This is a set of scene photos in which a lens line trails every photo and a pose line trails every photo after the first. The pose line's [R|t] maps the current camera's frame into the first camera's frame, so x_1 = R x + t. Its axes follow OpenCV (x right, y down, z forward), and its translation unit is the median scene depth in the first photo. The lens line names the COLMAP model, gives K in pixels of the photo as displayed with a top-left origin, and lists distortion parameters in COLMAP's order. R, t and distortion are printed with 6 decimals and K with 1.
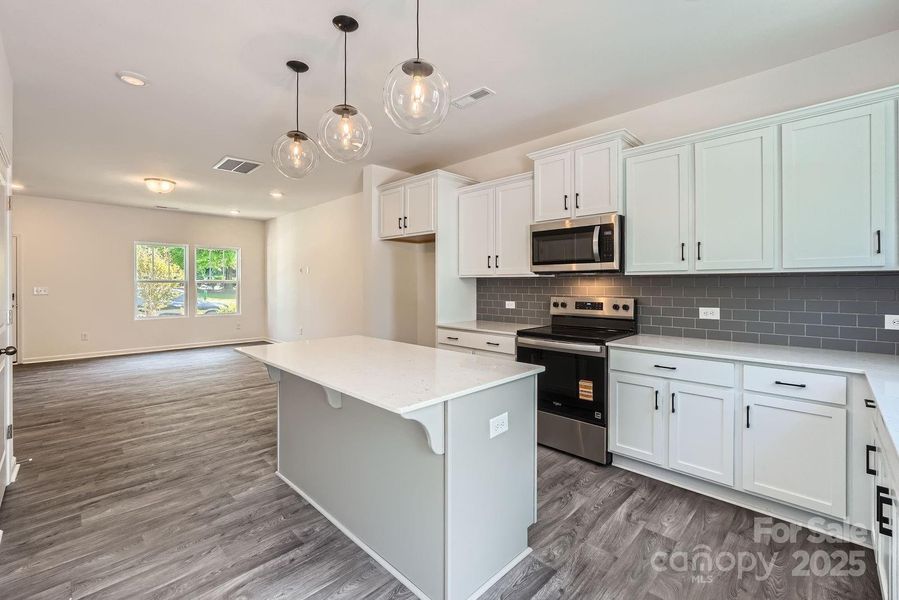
lens RADIAL K [[384.4, 0, 452.3], [0, 384.4, 293.1], [0, 0, 1]] dist [-0.004919, -0.000168]
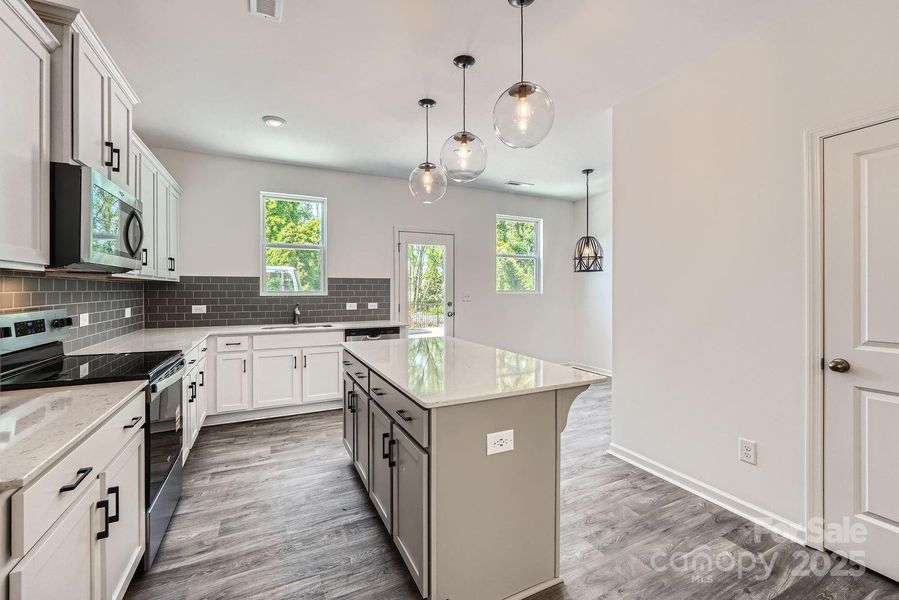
lens RADIAL K [[379.6, 0, 450.2], [0, 379.6, 291.1], [0, 0, 1]] dist [-0.007771, 0.000330]
pose [[-0.939836, -0.004217, 0.341599, -0.407781], [0.006802, 0.999495, 0.031053, -0.032771], [-0.341558, 0.031508, -0.939333, 1.343825]]
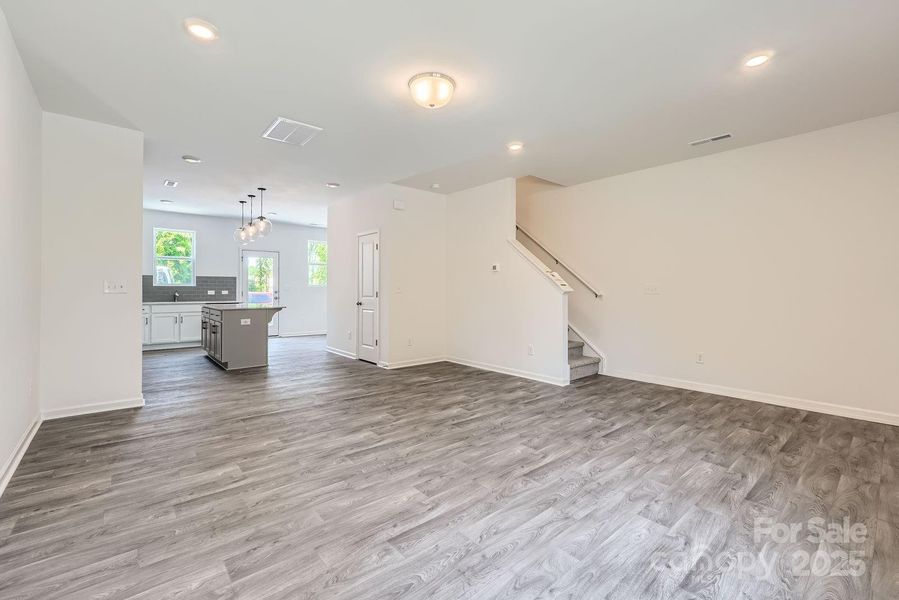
lens RADIAL K [[384.4, 0, 452.3], [0, 384.4, 293.1], [0, 0, 1]] dist [-0.004919, -0.000168]
pose [[-0.996410, -0.005765, 0.084466, -1.412151], [-0.002745, 0.999354, 0.035833, -0.025766], [-0.084618, 0.035472, -0.995782, 2.569124]]
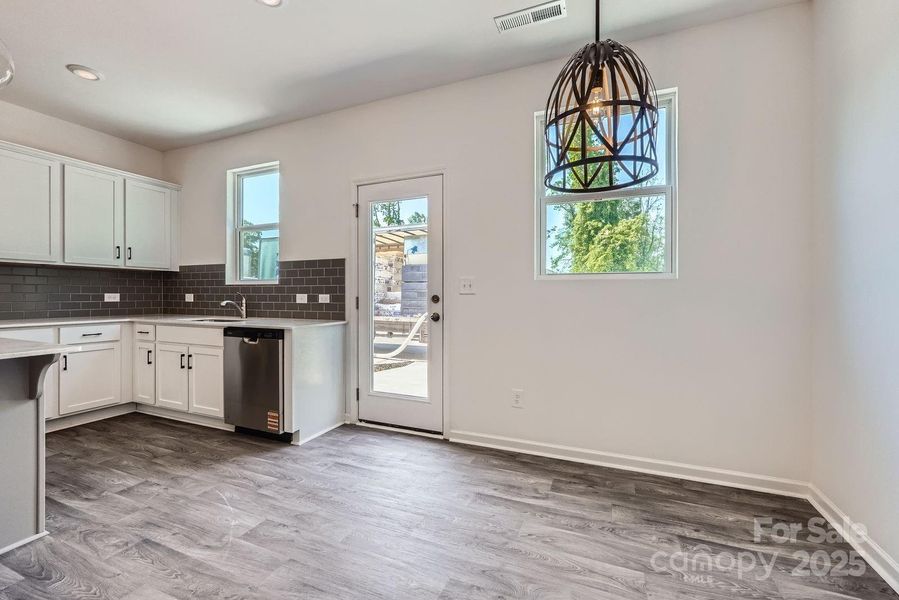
lens RADIAL K [[381.1, 0, 441.8], [0, 381.1, 294.7], [0, 0, 1]] dist [-0.003625, -0.000084]
pose [[-0.350185, -0.003478, 0.936674, -0.717120], [0.021748, 0.999693, 0.011843, 0.053457], [-0.936428, 0.024518, -0.350002, 0.105912]]
